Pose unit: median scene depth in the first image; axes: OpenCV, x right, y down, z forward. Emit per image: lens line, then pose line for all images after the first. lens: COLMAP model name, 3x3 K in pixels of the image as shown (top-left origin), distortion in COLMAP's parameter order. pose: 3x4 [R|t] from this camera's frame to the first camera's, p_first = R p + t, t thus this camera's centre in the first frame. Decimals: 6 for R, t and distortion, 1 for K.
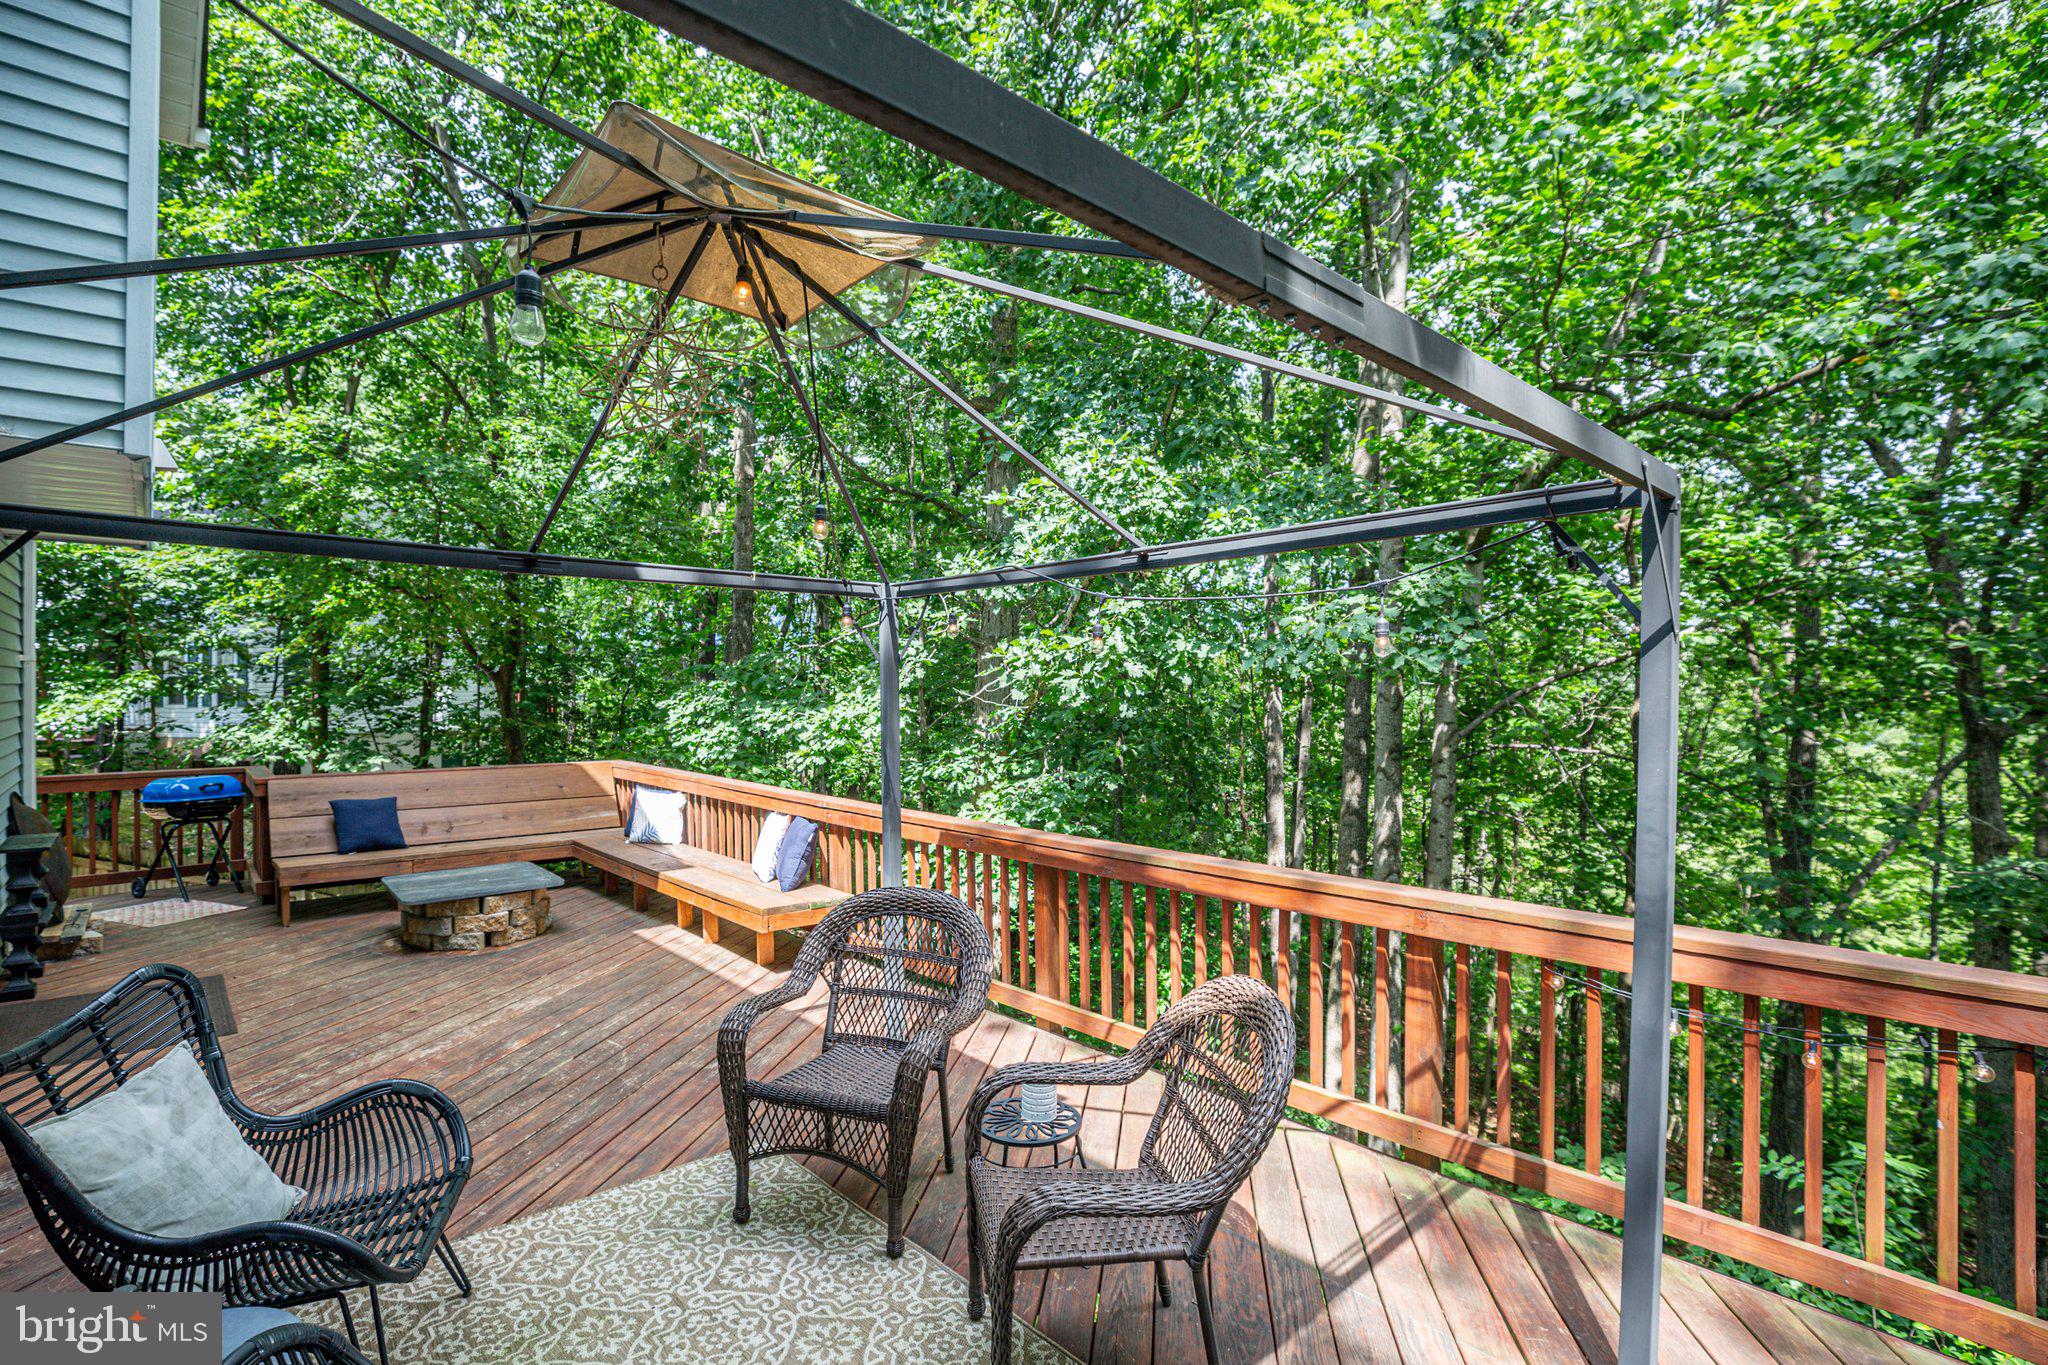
lens RADIAL K [[926.9, 0, 1024.0], [0, 926.9, 682.5], [0, 0, 1]] dist [-0.002438, -0.000317]
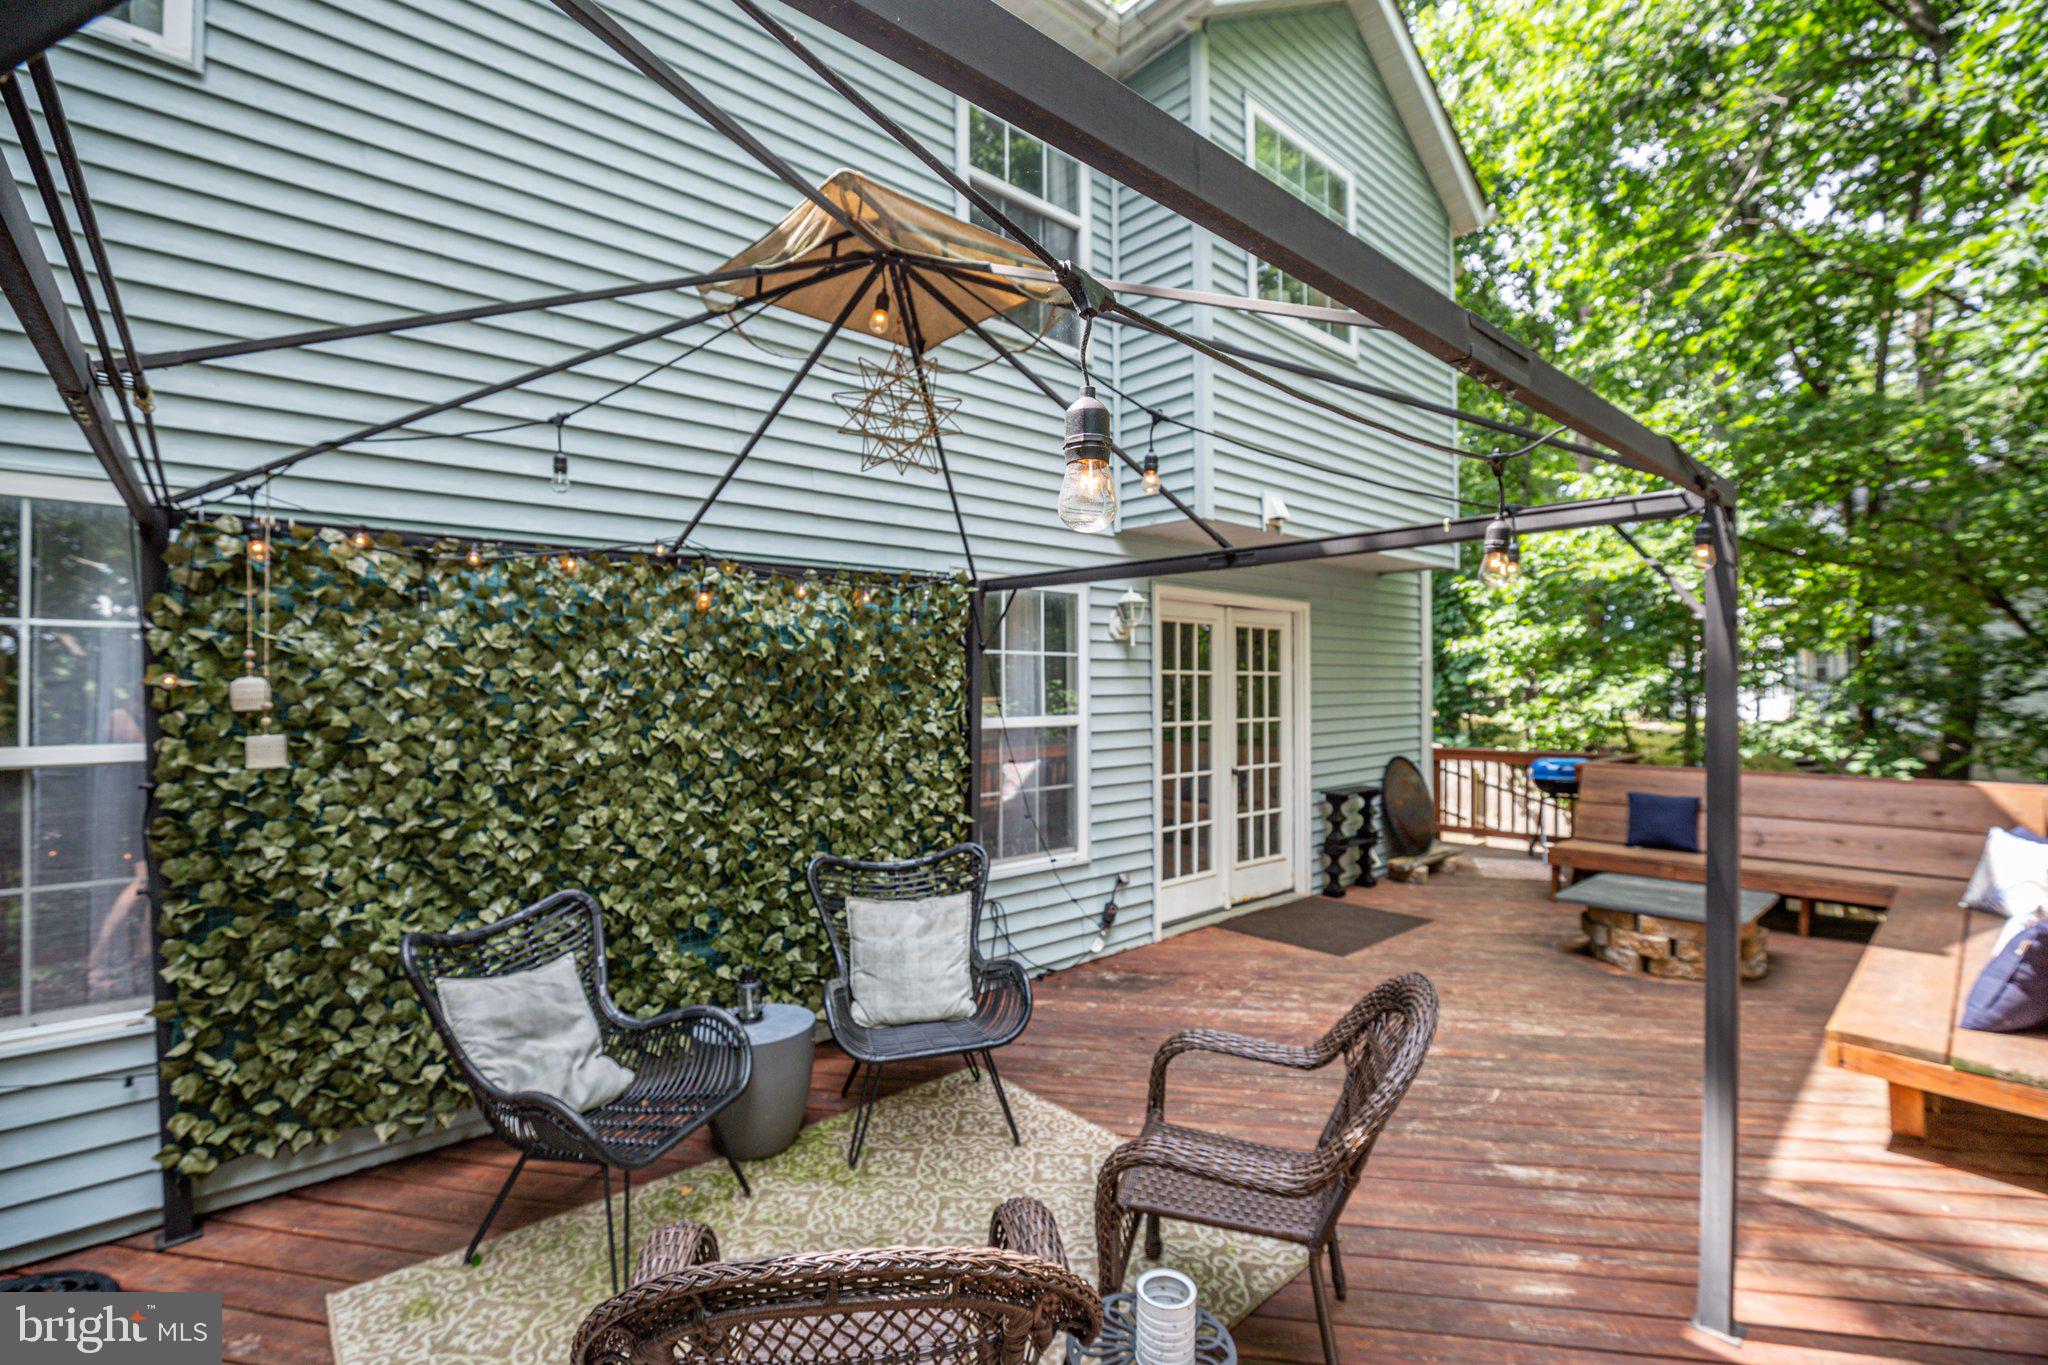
lens RADIAL K [[926.9, 0, 1024.0], [0, 926.9, 682.5], [0, 0, 1]] dist [-0.002438, -0.000317]
pose [[0.029250, -0.008145, -0.999539, 0.282470], [0.014186, 0.999869, -0.007732, 0.009806], [0.999471, -0.013953, 0.029361, 0.394065]]
